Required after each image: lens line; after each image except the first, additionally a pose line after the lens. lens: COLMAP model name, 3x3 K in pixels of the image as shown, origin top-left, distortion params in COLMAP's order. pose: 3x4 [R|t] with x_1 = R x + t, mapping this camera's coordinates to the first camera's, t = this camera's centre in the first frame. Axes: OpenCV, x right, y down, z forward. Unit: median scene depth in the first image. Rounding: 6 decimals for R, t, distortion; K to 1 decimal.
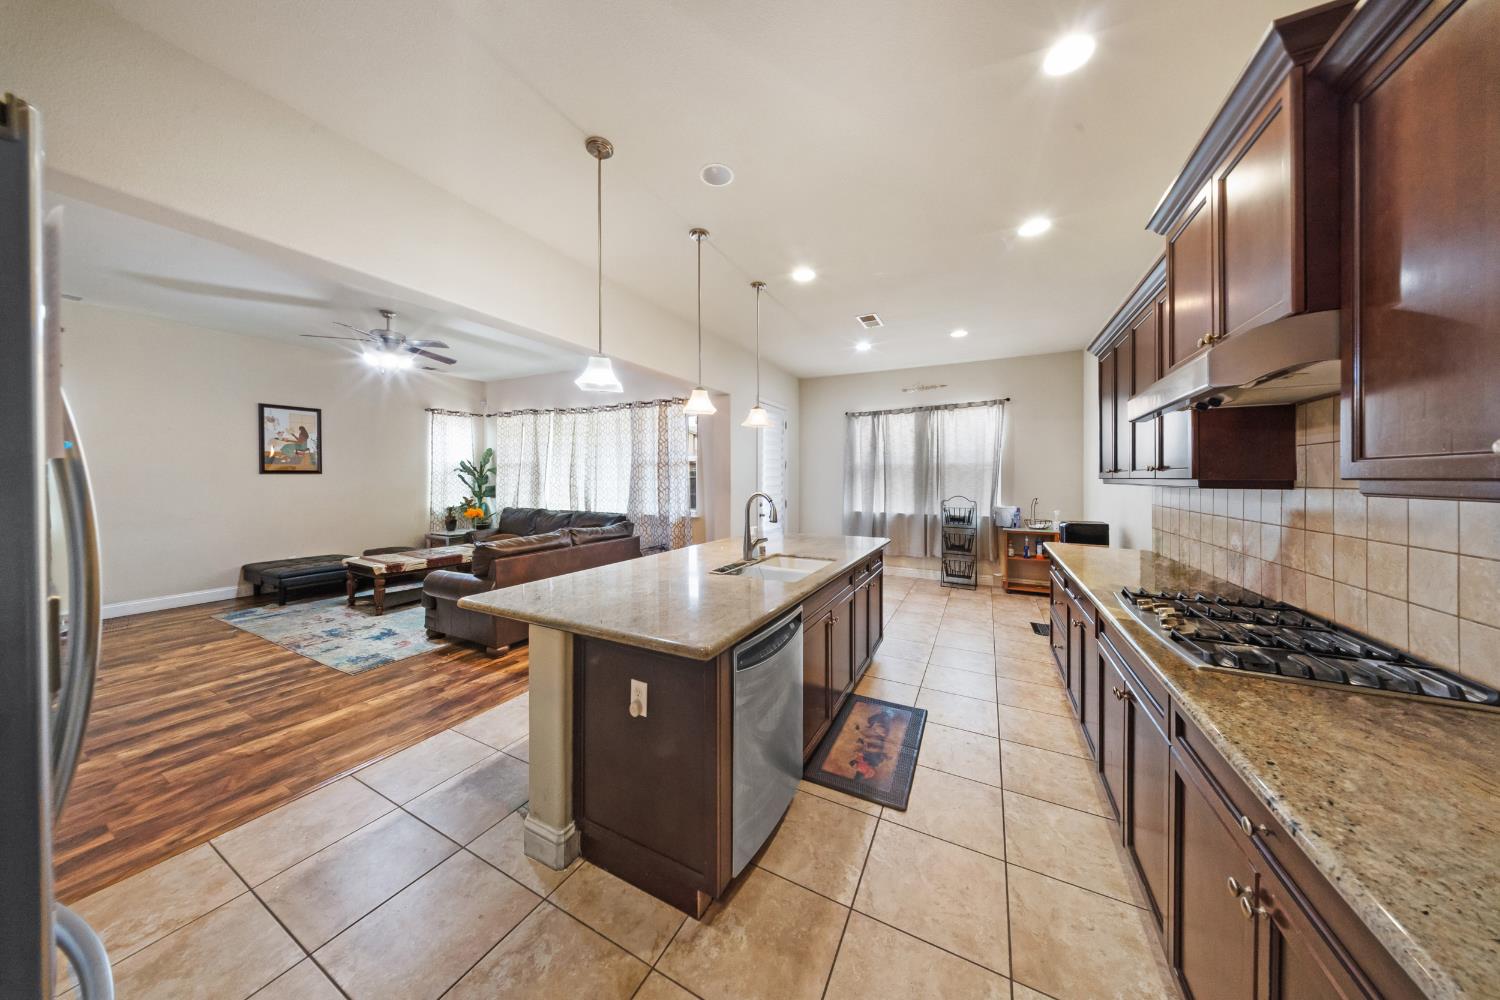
lens RADIAL K [[456.5, 0, 746.0], [0, 456.5, 477.2], [0, 0, 1]] dist [0.001265, -0.001953]
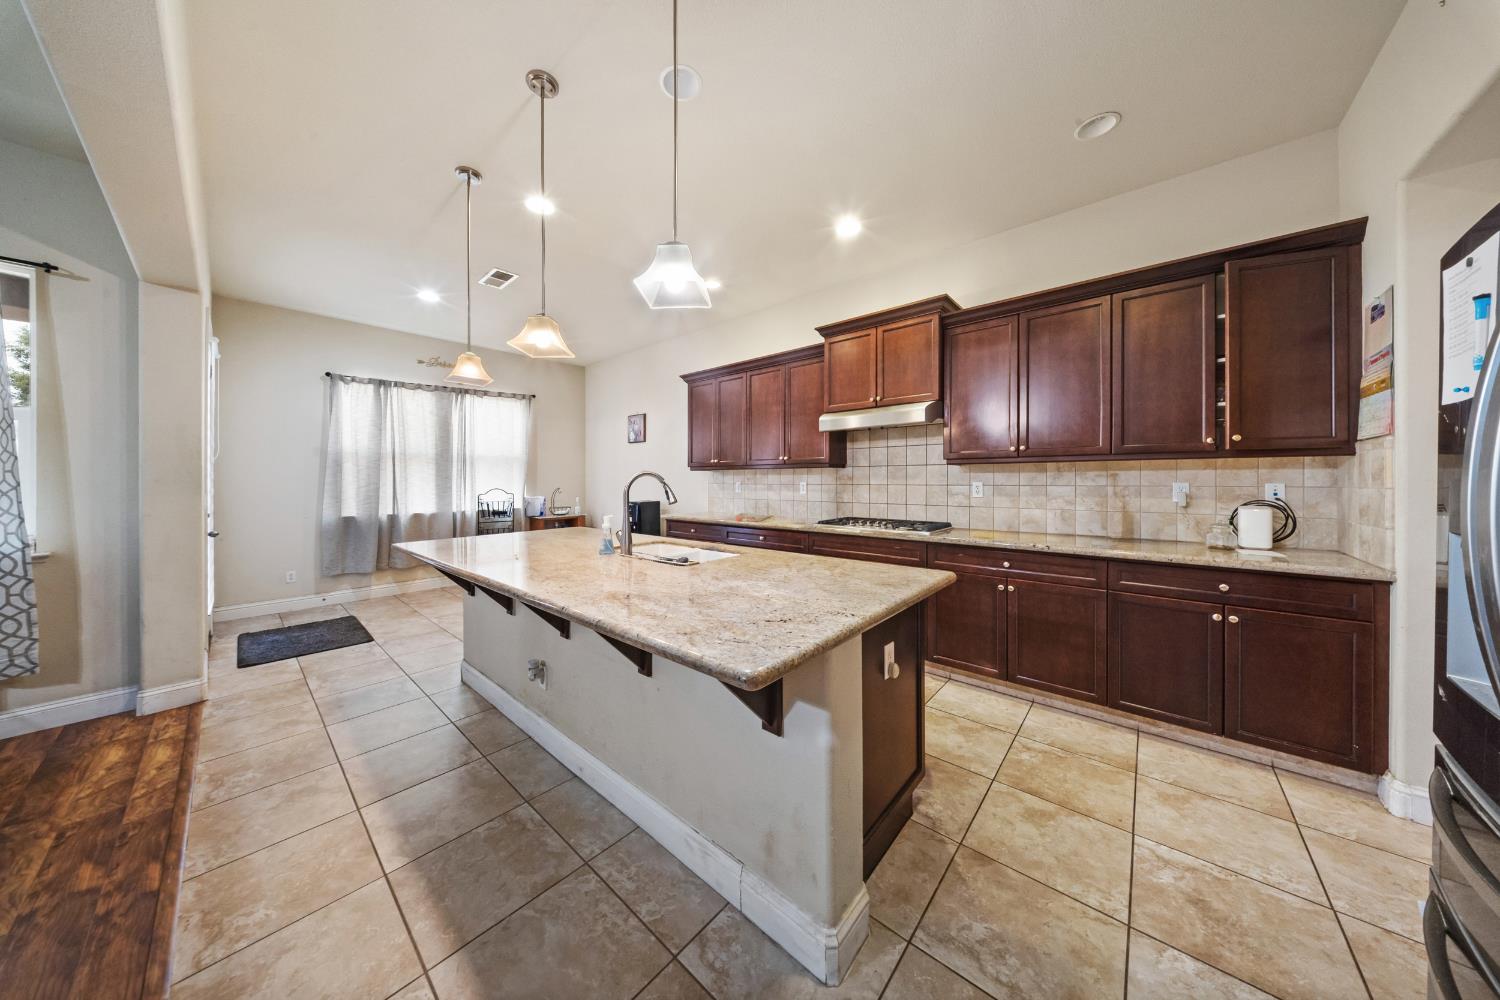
lens RADIAL K [[455.1, 0, 737.4], [0, 455.1, 481.0], [0, 0, 1]] dist [0.000362, -0.000143]
pose [[0.245416, -0.009681, 0.969369, -0.577550], [0.005495, 0.999948, 0.008596, 0.035150], [-0.969402, 0.003217, 0.245457, 0.483623]]
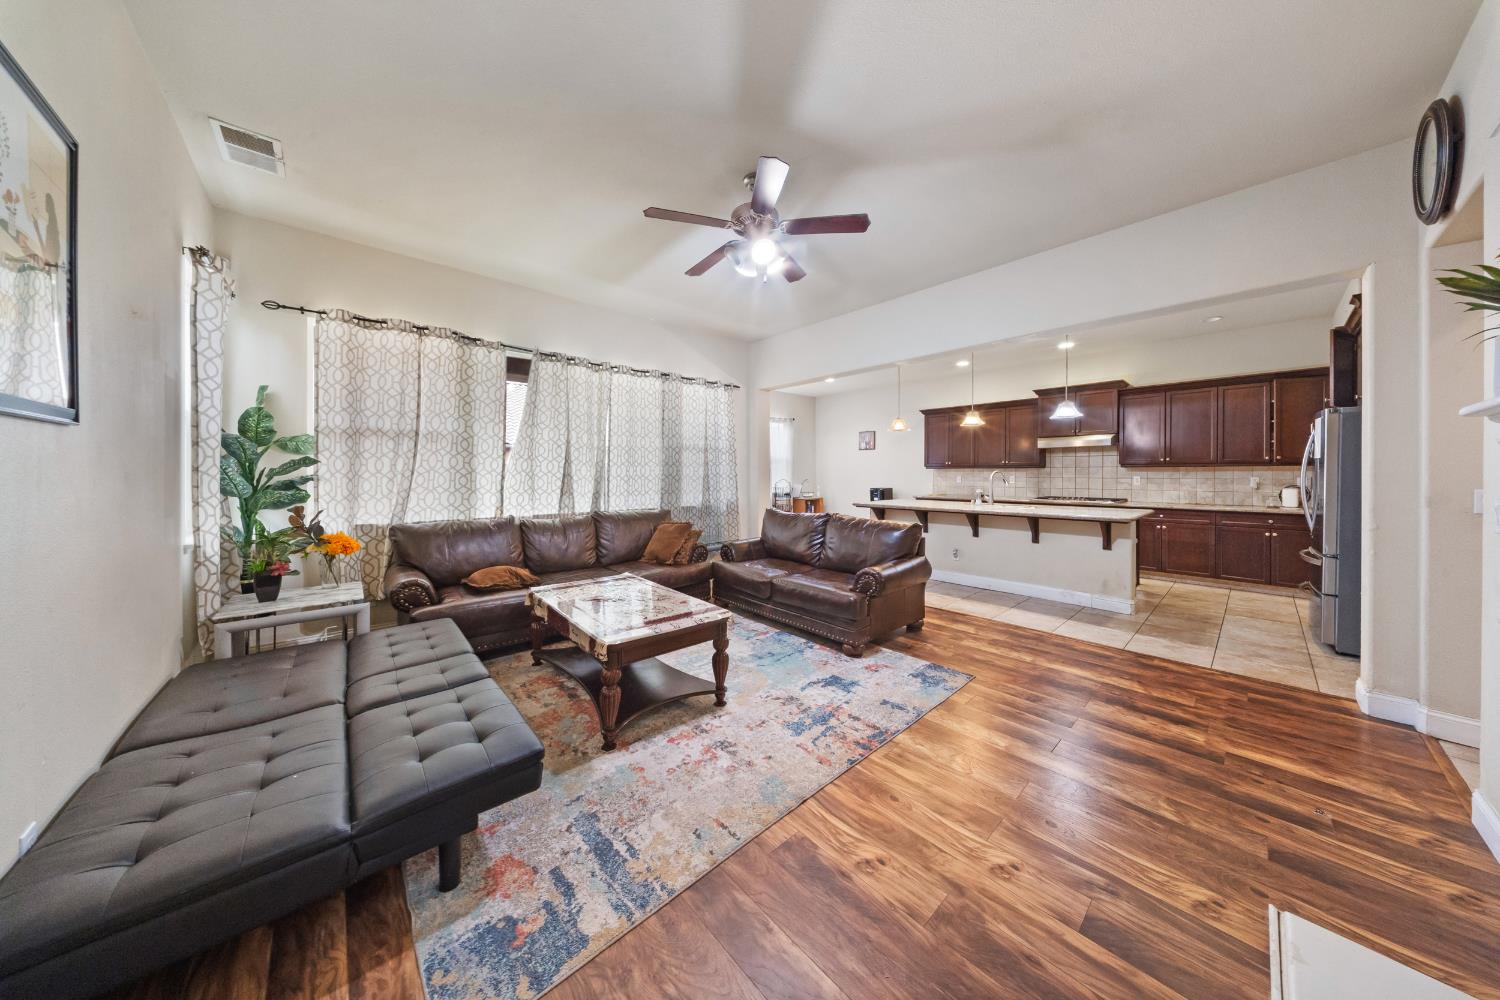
lens RADIAL K [[456.7, 0, 735.8], [0, 456.7, 473.0], [0, 0, 1]] dist [0.000320, 0.000249]
pose [[0.361051, -0.003512, 0.932539, -1.746489], [0.000760, 0.999994, 0.003471, 0.026558], [-0.932546, -0.000545, 0.361052, 1.040136]]
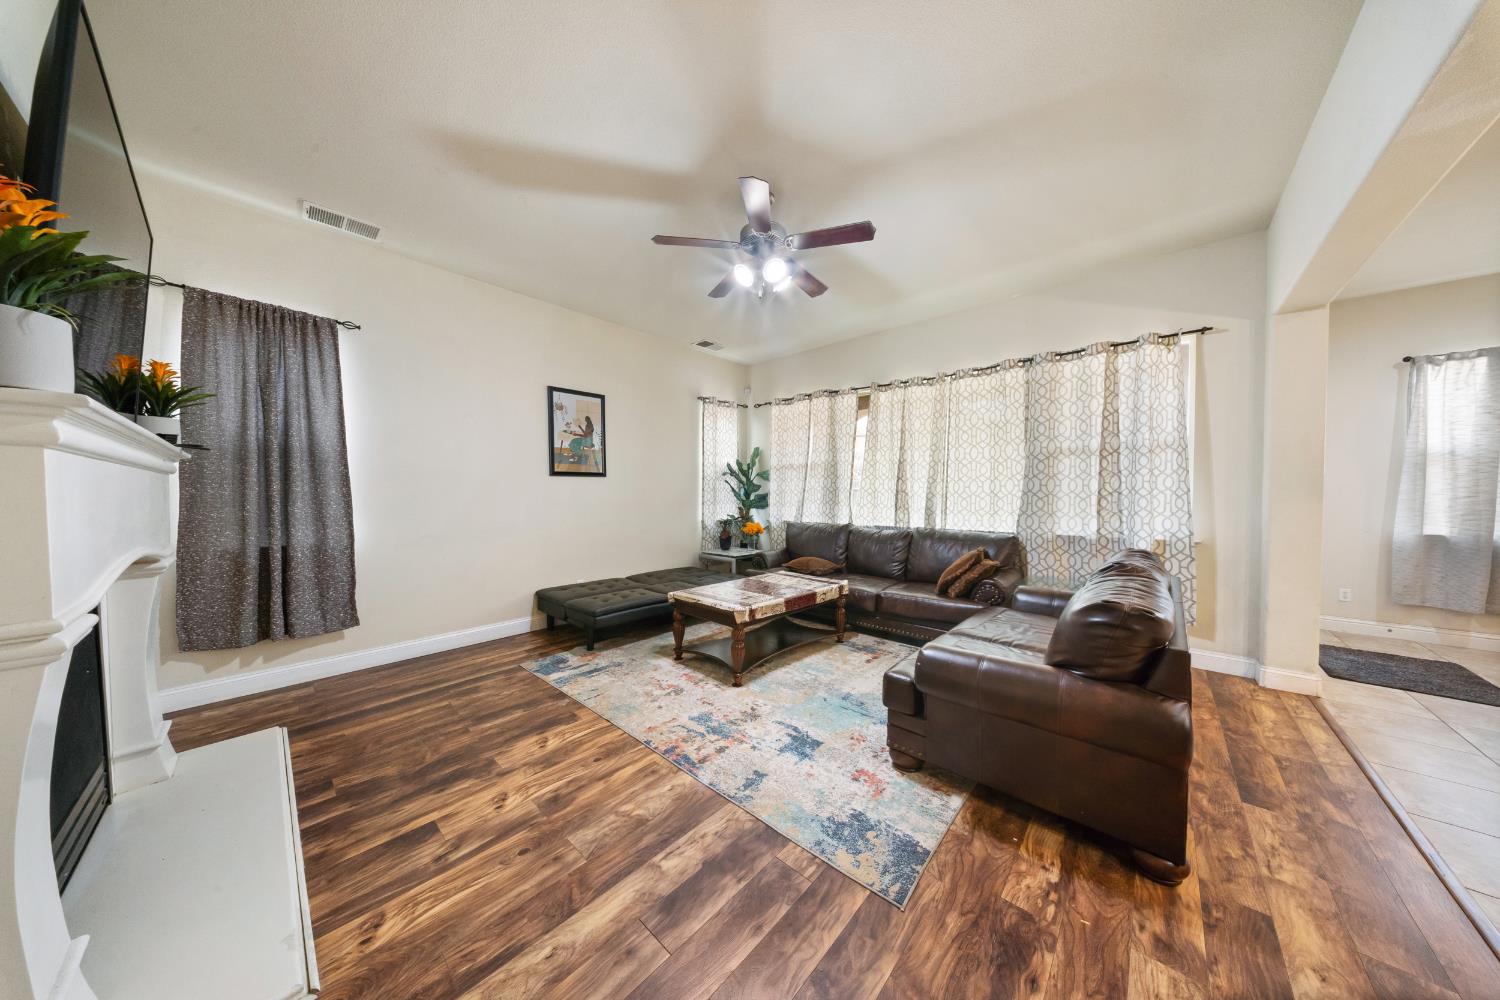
lens RADIAL K [[447.7, 0, 750.0], [0, 447.7, 500.0], [0, 0, 1]] dist [0.000723, -0.000104]
pose [[0.966777, -0.002282, -0.255612, -0.830391], [0.006017, 0.999886, 0.013828, 0.041050], [0.255551, -0.014906, 0.966681, 0.525980]]
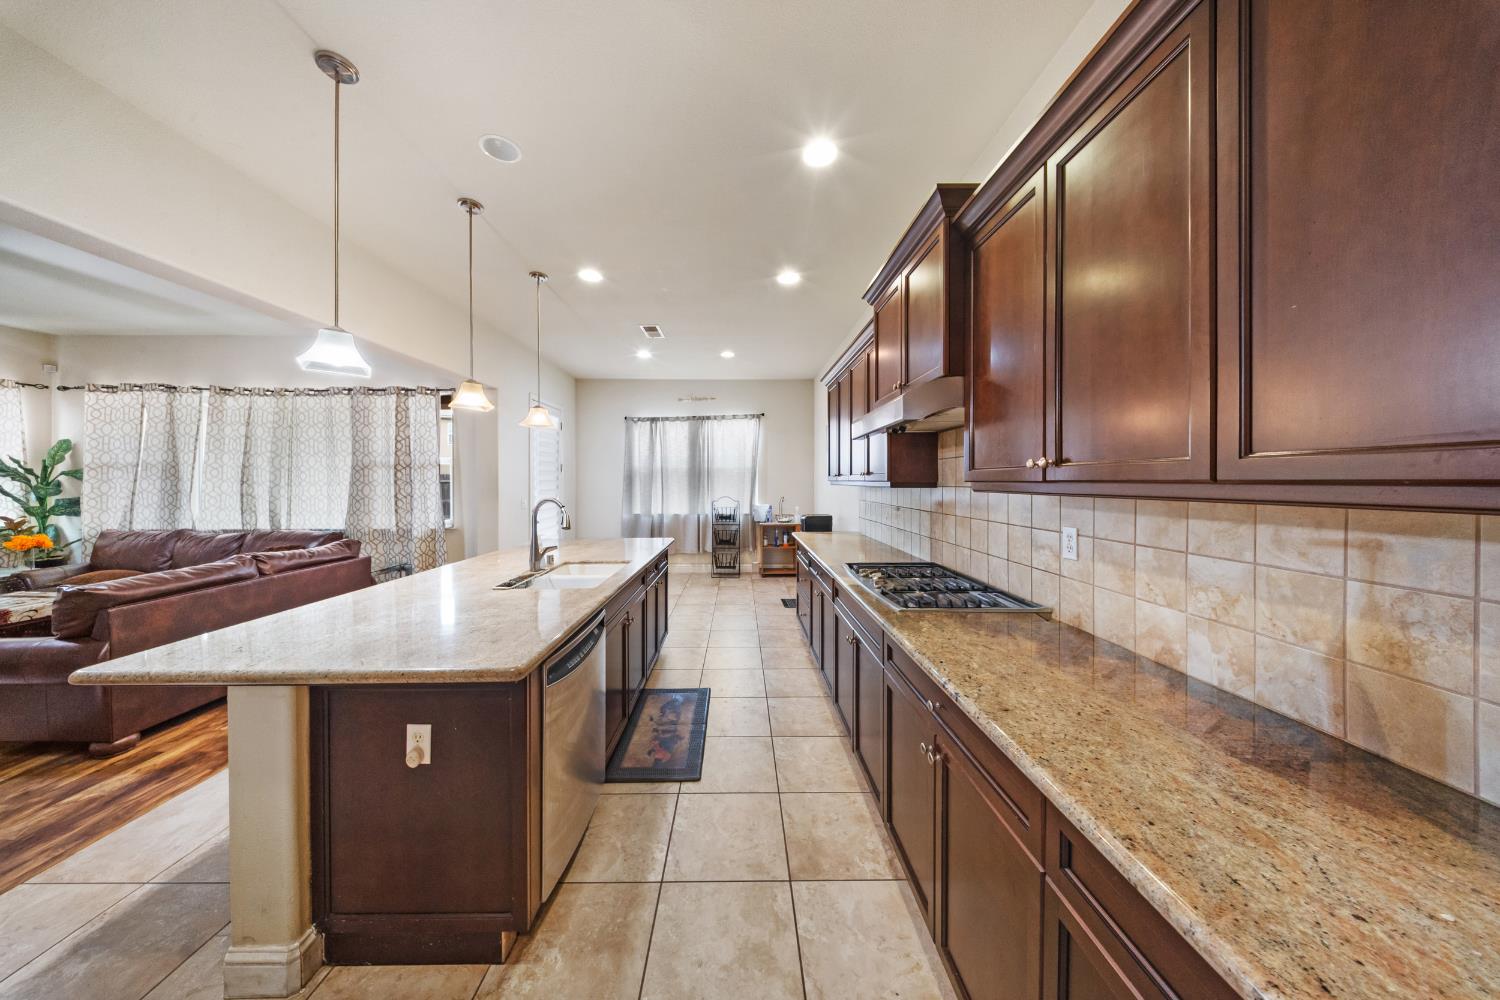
lens RADIAL K [[449.0, 0, 747.3], [0, 449.0, 482.9], [0, 0, 1]] dist [-0.006275, -0.000211]
pose [[0.877744, -0.008998, 0.479045, -0.039350], [0.006192, 0.999953, 0.007437, -0.001914], [-0.479090, -0.003561, 0.877759, -0.008700]]
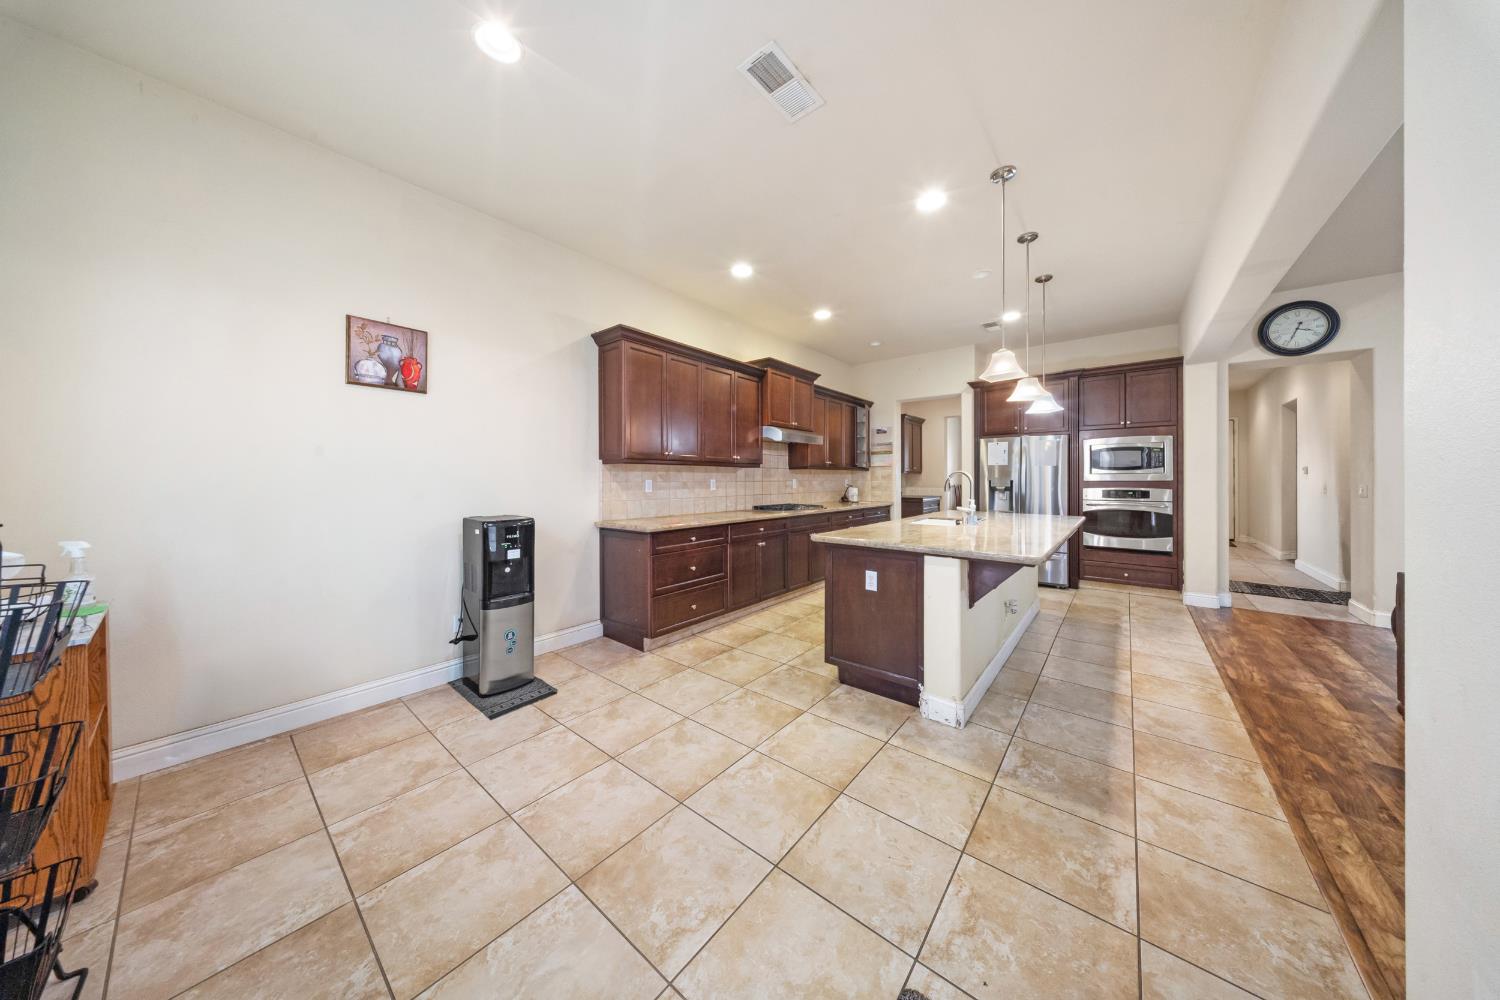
lens RADIAL K [[468.7, 0, 745.4], [0, 468.7, 475.6], [0, 0, 1]] dist [0.000093, -0.000077]
pose [[-0.979703, -0.003378, 0.200427, 0.290793], [-0.005047, 0.999957, -0.007821, 0.047950], [-0.200392, -0.008674, -0.979677, 1.928658]]
